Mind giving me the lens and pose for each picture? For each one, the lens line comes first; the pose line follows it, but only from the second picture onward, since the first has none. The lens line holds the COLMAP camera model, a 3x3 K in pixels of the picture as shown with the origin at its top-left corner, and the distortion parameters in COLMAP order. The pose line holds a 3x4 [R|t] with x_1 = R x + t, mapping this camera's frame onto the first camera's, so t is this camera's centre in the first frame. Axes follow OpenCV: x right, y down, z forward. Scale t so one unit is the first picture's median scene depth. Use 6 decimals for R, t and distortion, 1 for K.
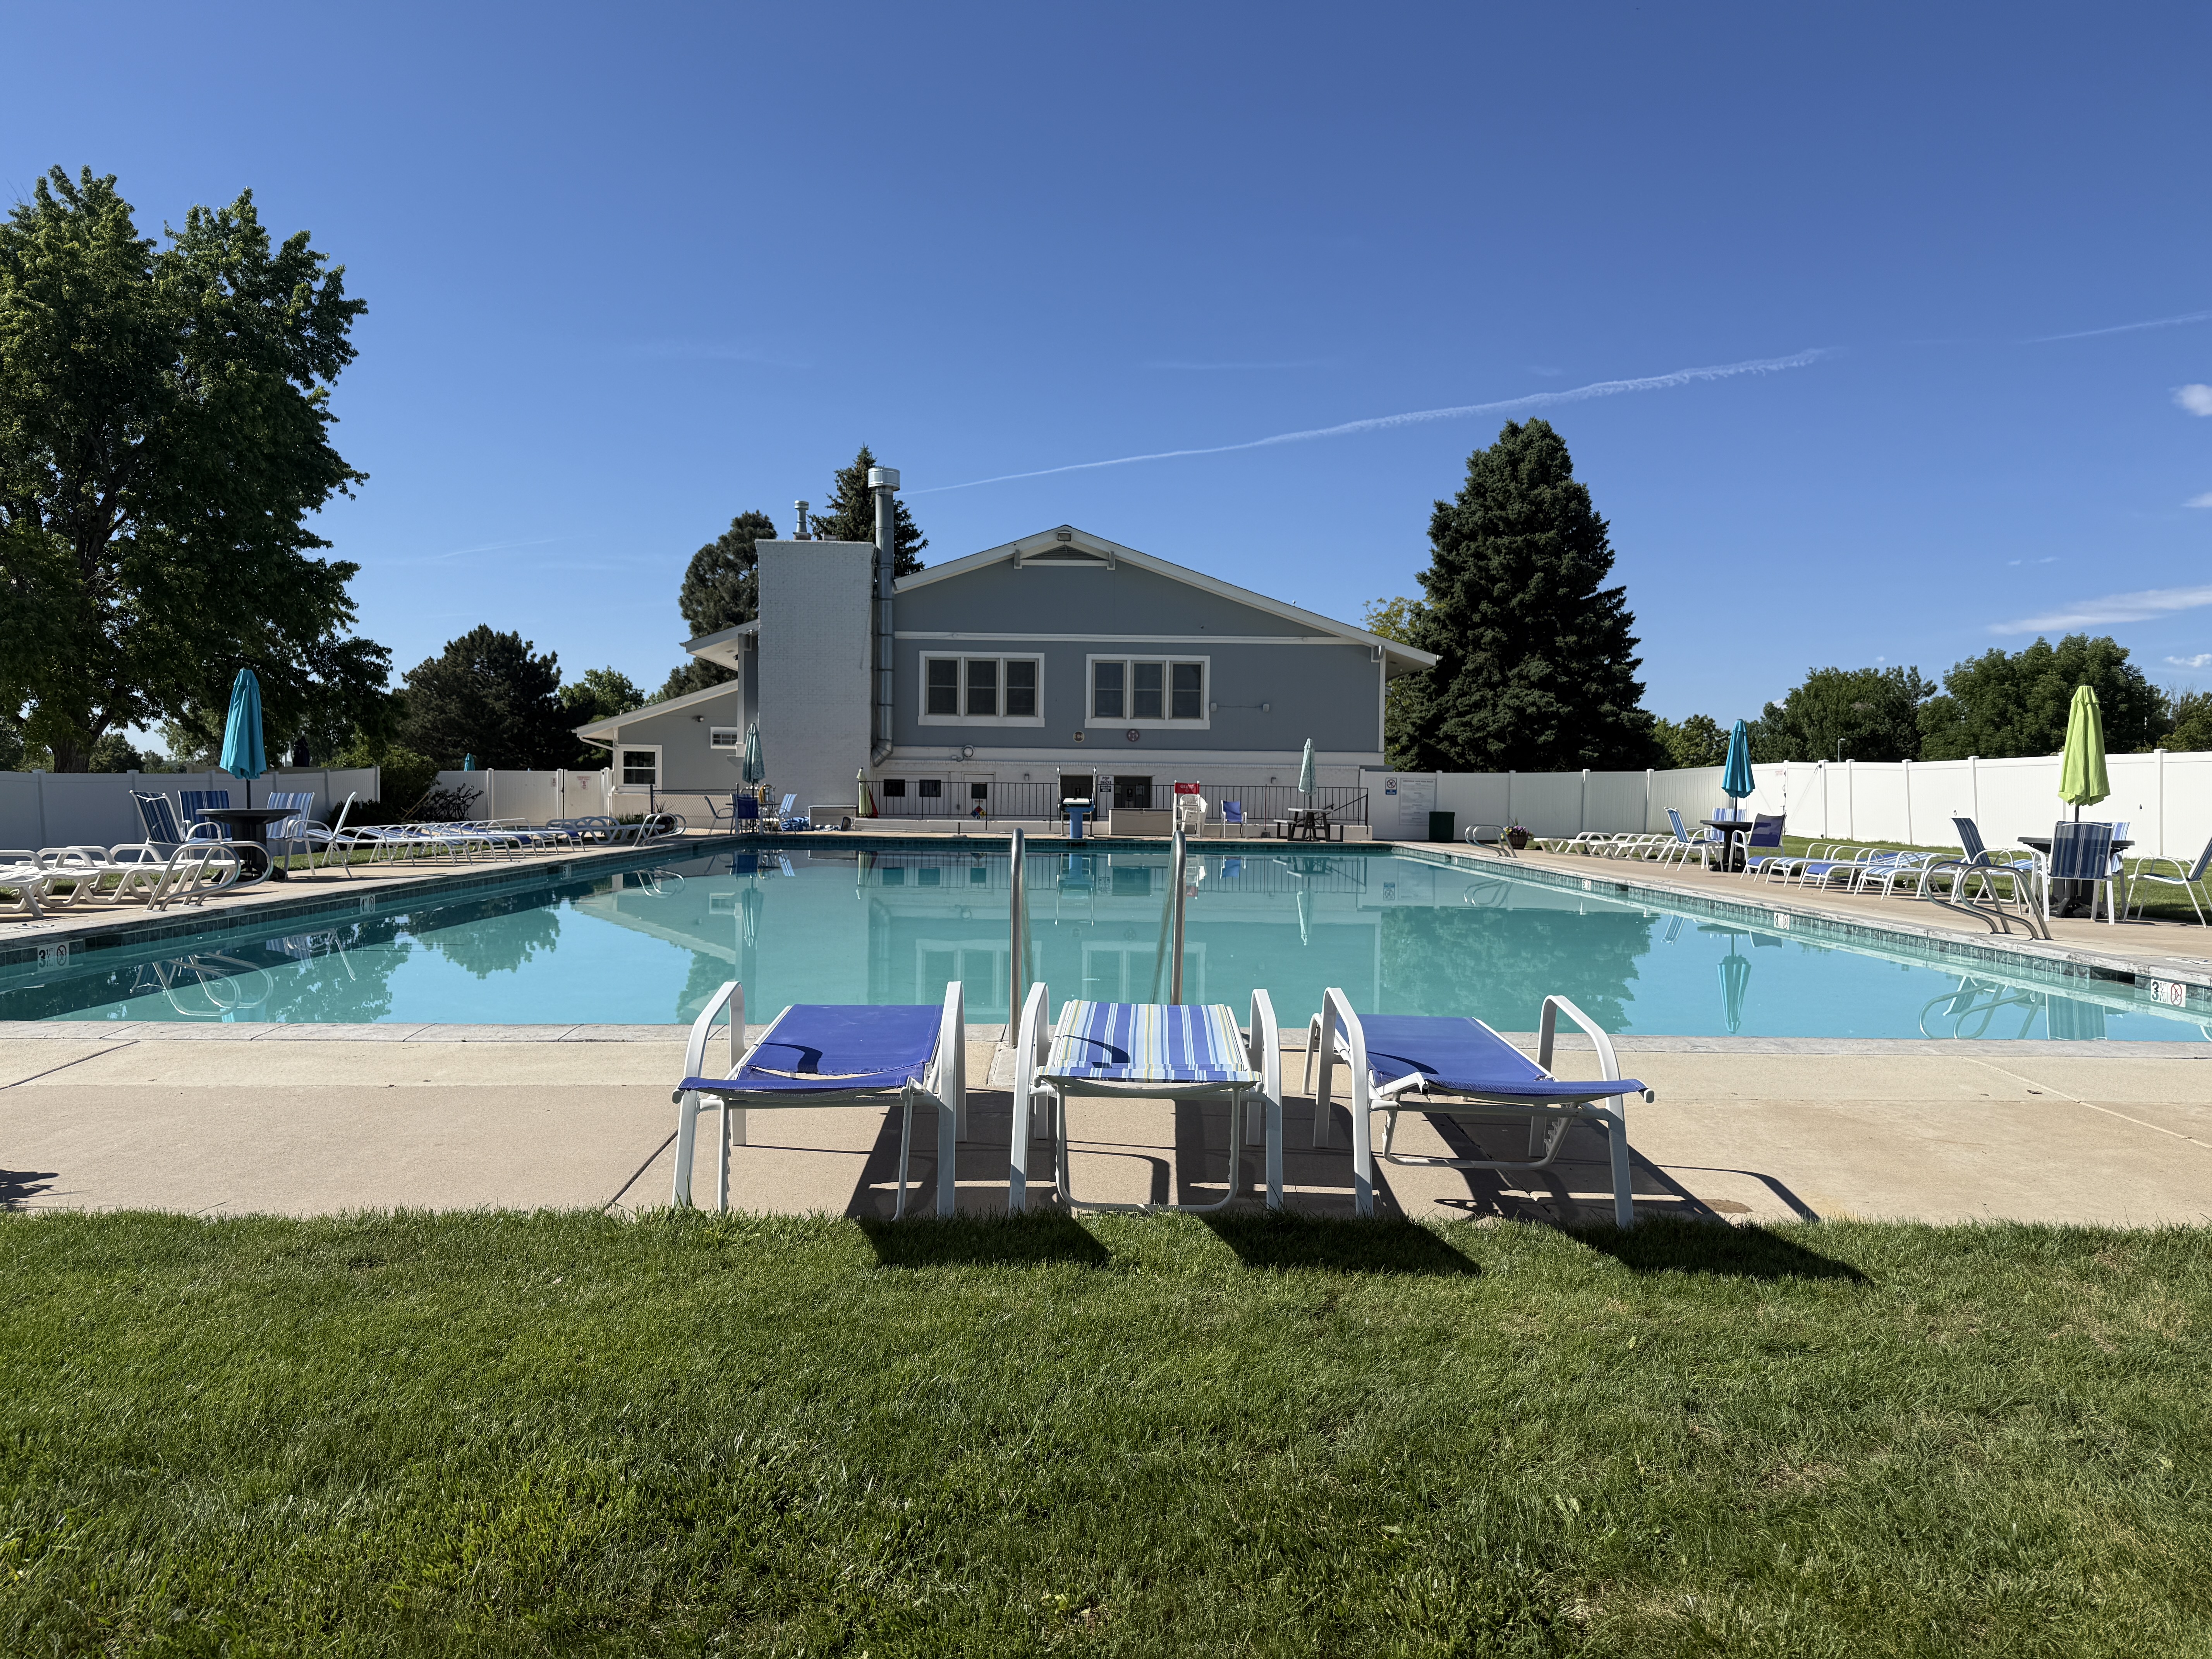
lens RADIAL K [[1541.3, 0, 1120.3], [0, 1541.3, 817.8], [0, 0, 1]] dist [0.046988, -0.047340]
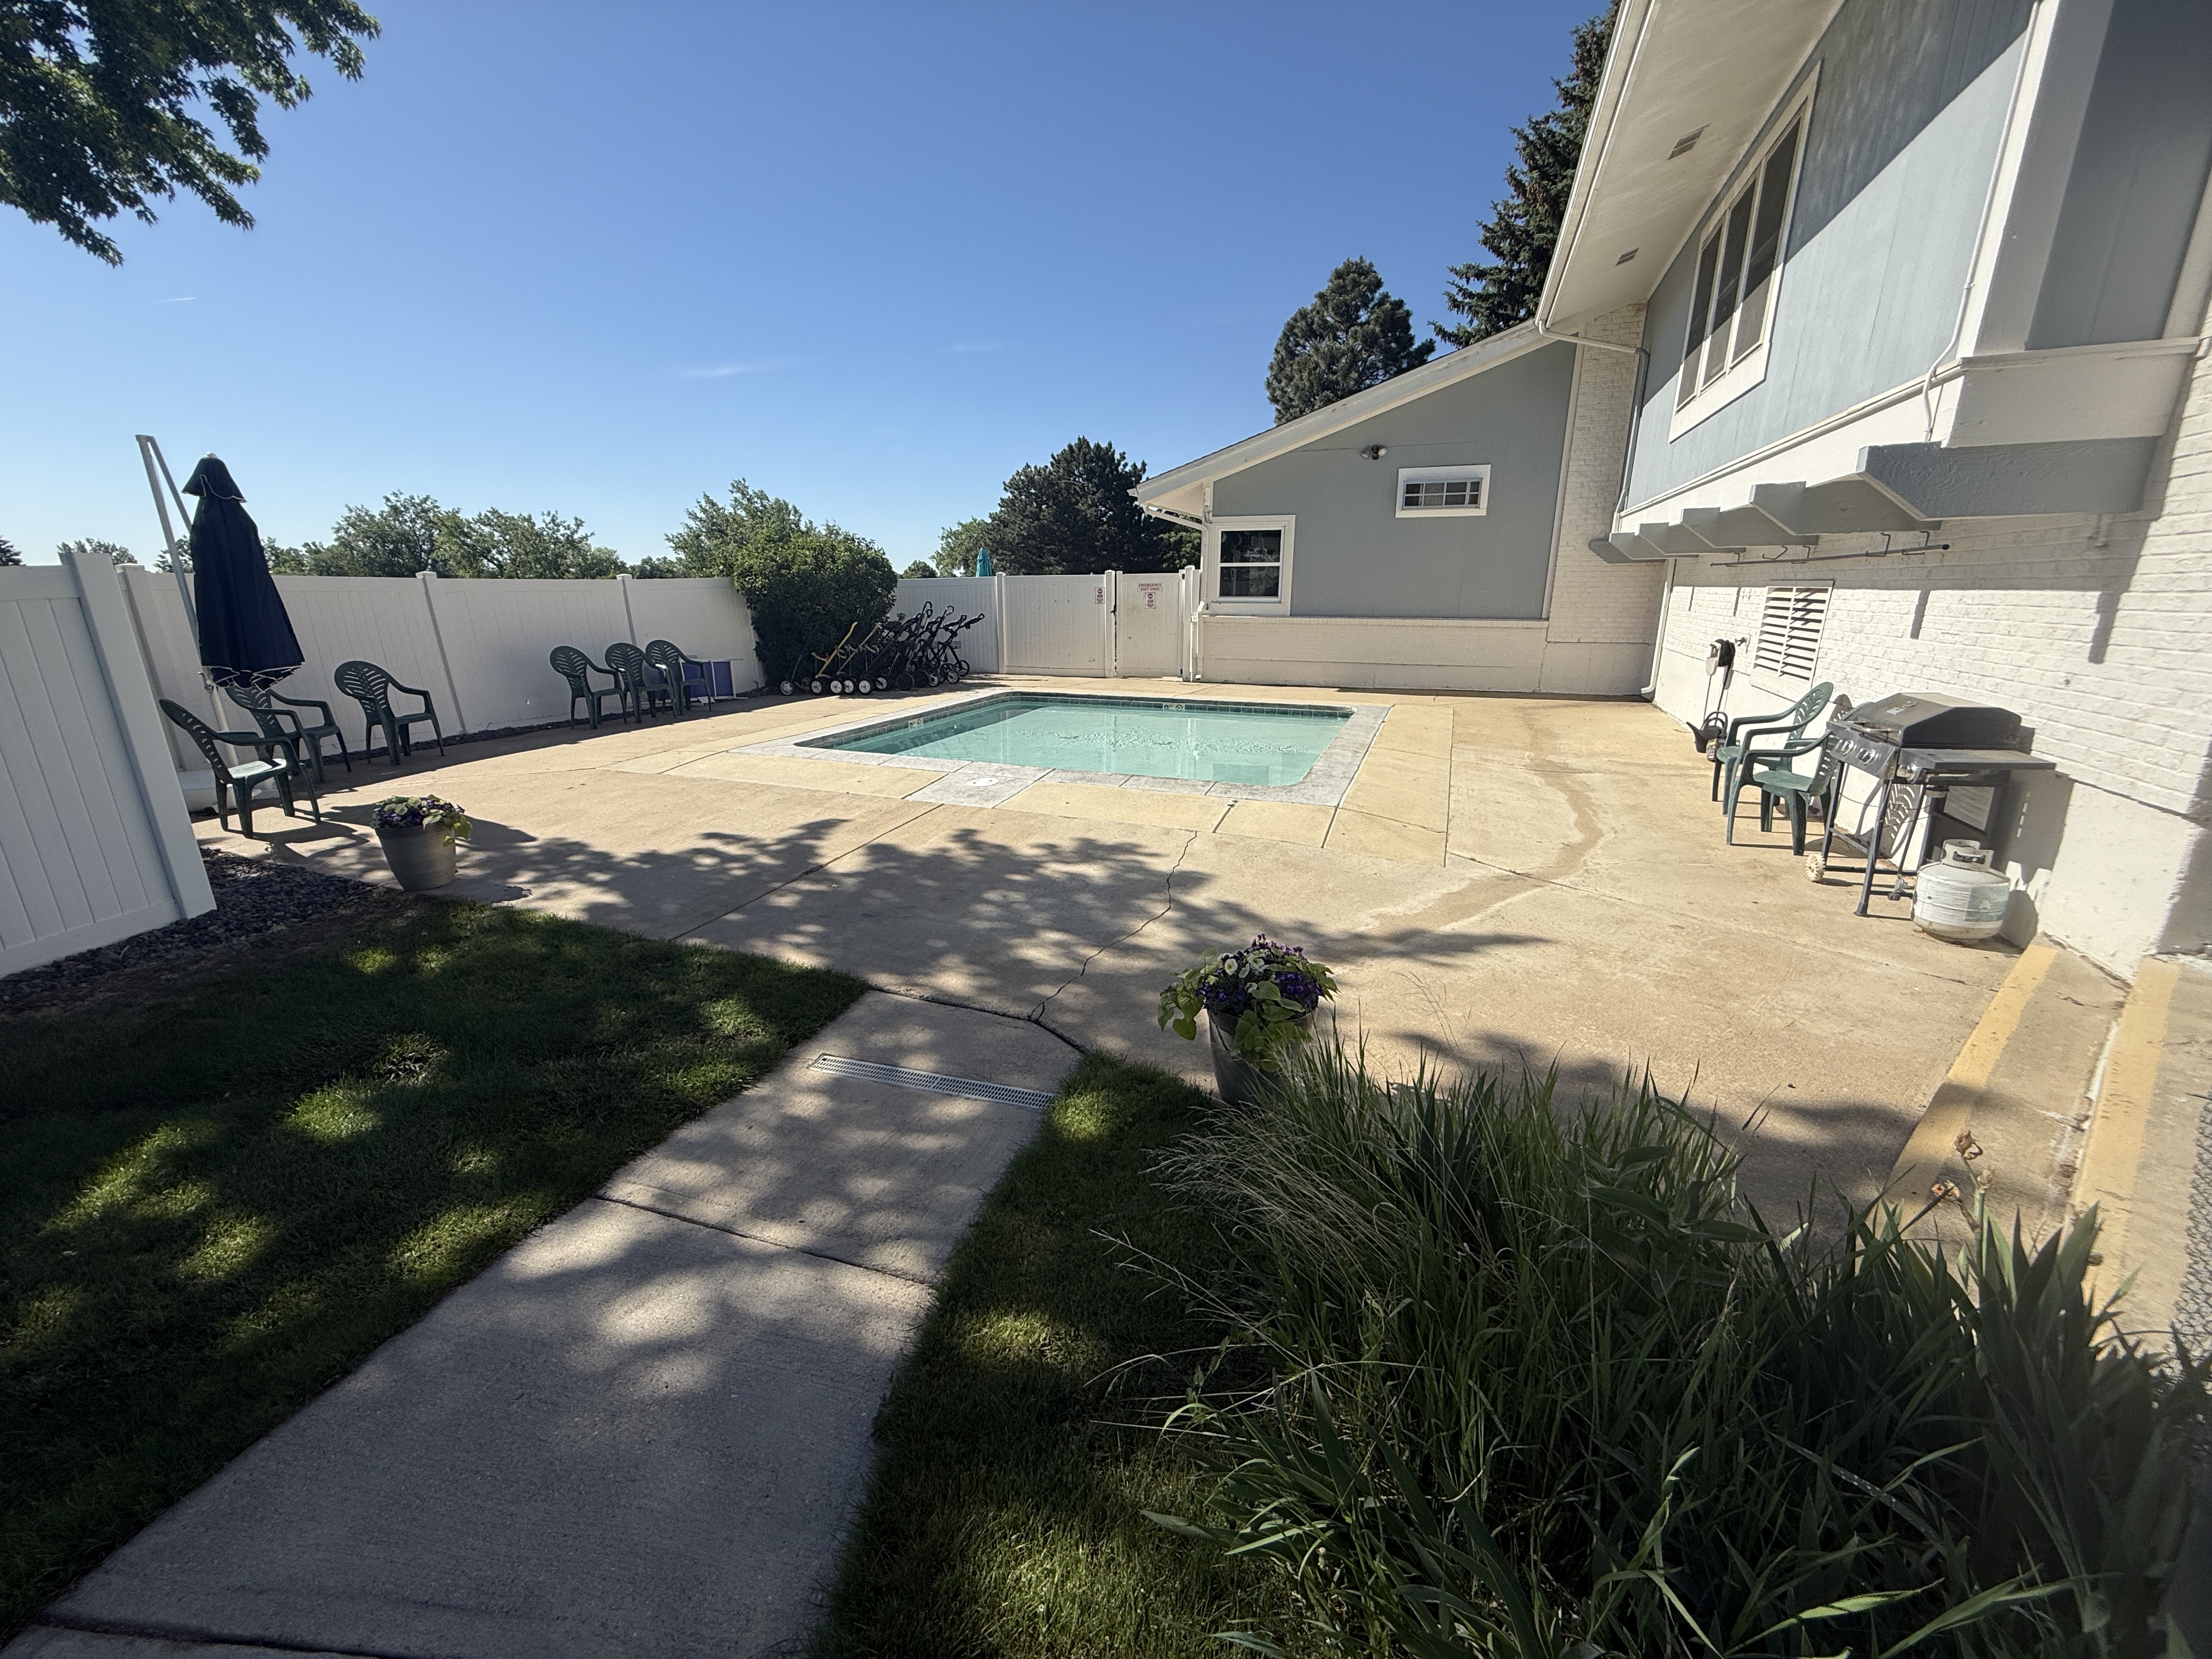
lens RADIAL K [[880.0, 0, 1107.5], [0, 880.0, 821.1], [0, 0, 1]] dist [0.002768, -0.000625]
pose [[0.917253, 0.086537, -0.388790, -0.287489], [0.008880, 0.971427, 0.237171, -0.023715], [0.398205, -0.220998, 0.890277, 0.865638]]
